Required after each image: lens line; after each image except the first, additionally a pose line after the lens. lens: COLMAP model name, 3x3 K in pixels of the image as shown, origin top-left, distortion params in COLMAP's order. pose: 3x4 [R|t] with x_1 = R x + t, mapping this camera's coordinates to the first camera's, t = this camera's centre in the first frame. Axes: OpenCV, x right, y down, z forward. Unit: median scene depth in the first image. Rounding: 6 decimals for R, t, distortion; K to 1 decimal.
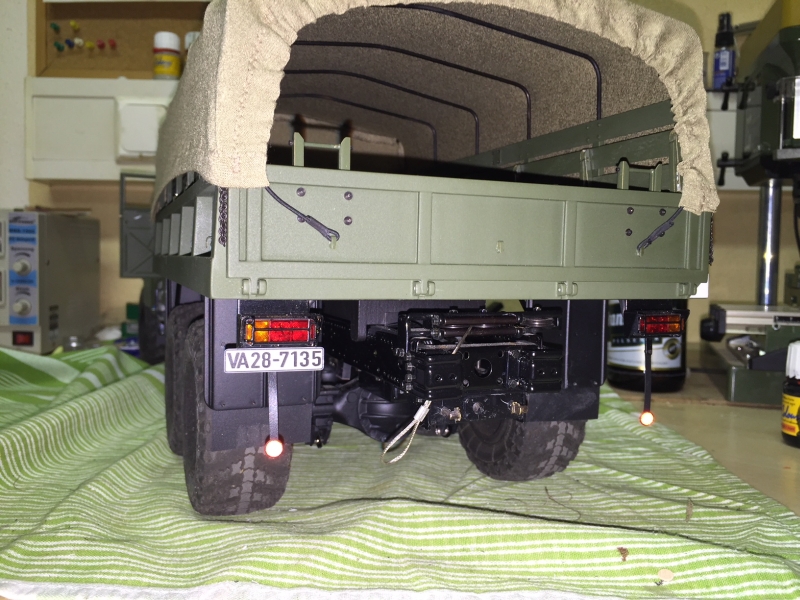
lens RADIAL K [[694.6, 0, 400.0], [0, 694.6, 300.0], [0, 0, 1]] dist [0.087171, -0.135069]
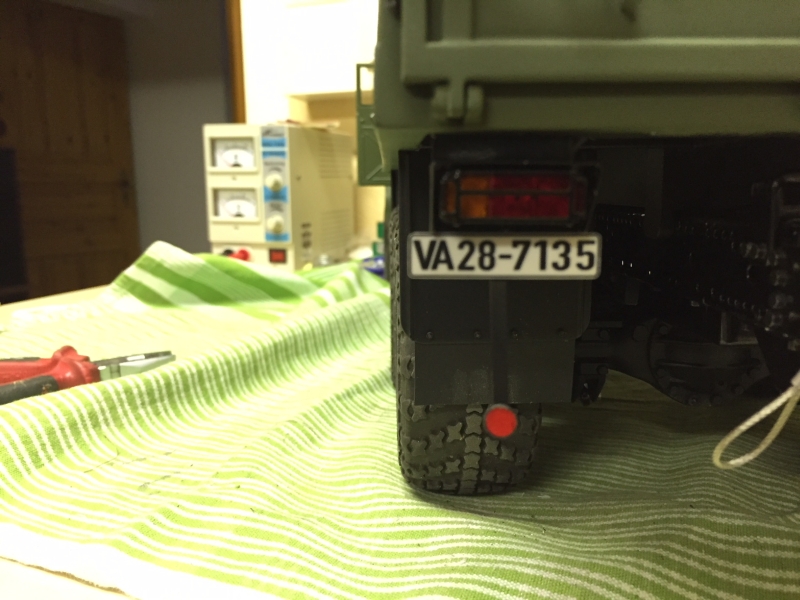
lens RADIAL K [[694.6, 0, 400.0], [0, 694.6, 300.0], [0, 0, 1]] dist [0.087171, -0.135069]
pose [[0.931638, 0.030547, -0.362103, -0.050302], [0.005833, 0.995075, 0.098952, 0.054179], [0.363342, -0.094299, 0.926871, 0.394613]]
